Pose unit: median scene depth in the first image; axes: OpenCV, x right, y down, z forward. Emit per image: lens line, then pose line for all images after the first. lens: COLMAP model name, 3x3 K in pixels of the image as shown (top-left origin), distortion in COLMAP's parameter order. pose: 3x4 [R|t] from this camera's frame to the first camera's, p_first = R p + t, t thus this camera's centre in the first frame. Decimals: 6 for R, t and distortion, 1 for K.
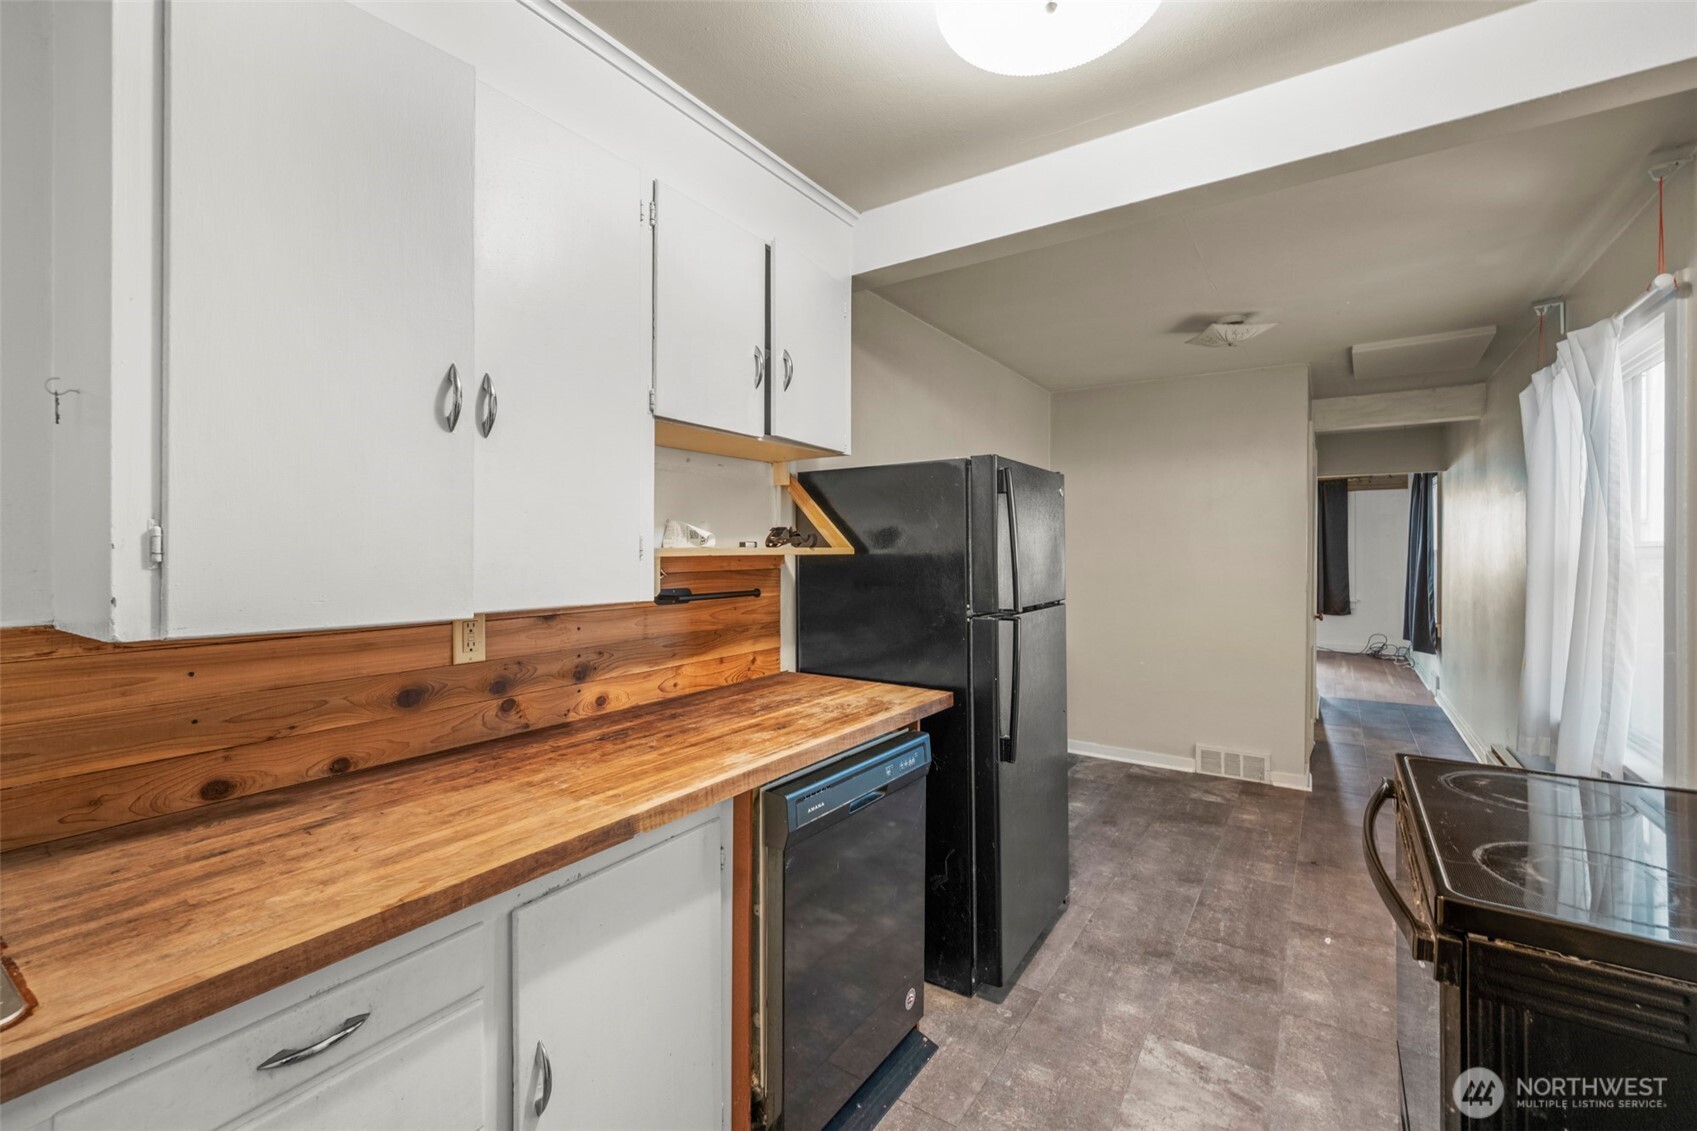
lens RADIAL K [[700.8, 0, 851.6], [0, 700.8, 556.8], [0, 0, 1]] dist [-0.000301, 0.000193]
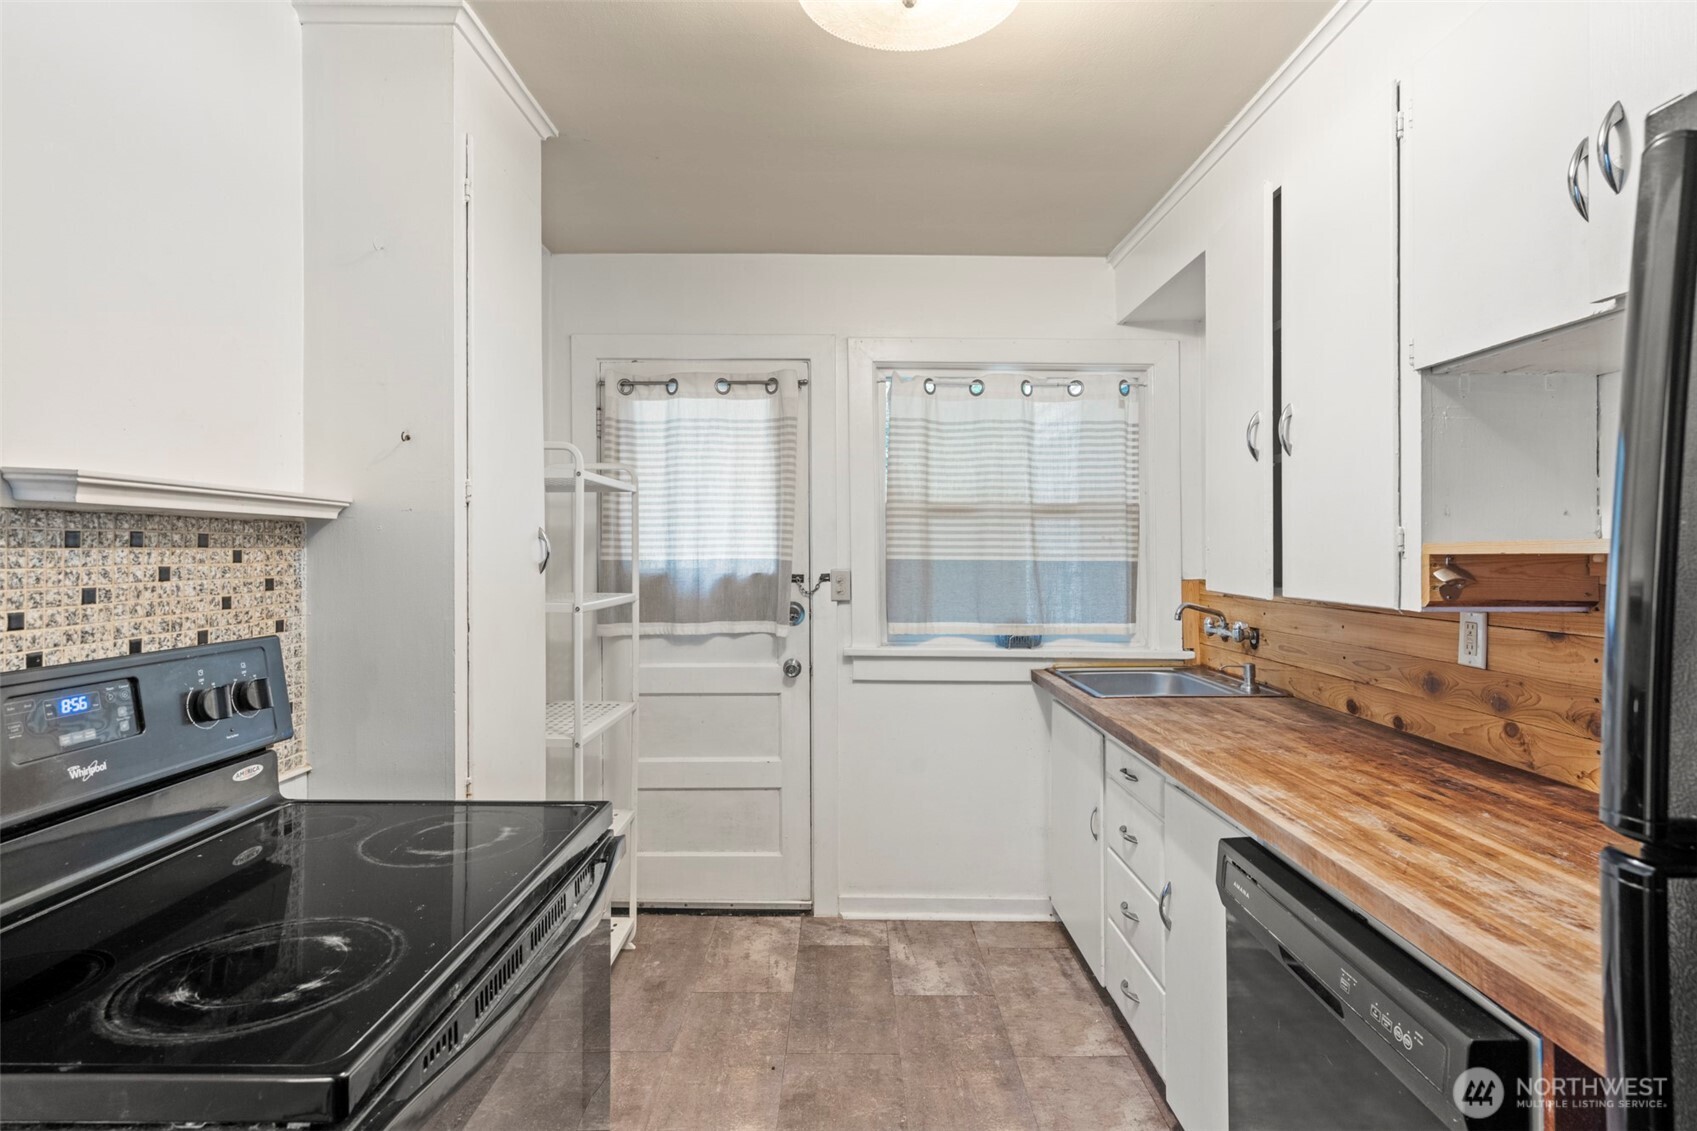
lens RADIAL K [[840.6, 0, 848.5], [0, 840.6, 565.5], [0, 0, 1]] dist [-0.000236, -0.000037]
pose [[-0.829688, 0.008483, -0.558163, 0.745072], [-0.005864, 0.999697, 0.023909, -0.006277], [0.558196, 0.023110, -0.829387, 1.408133]]
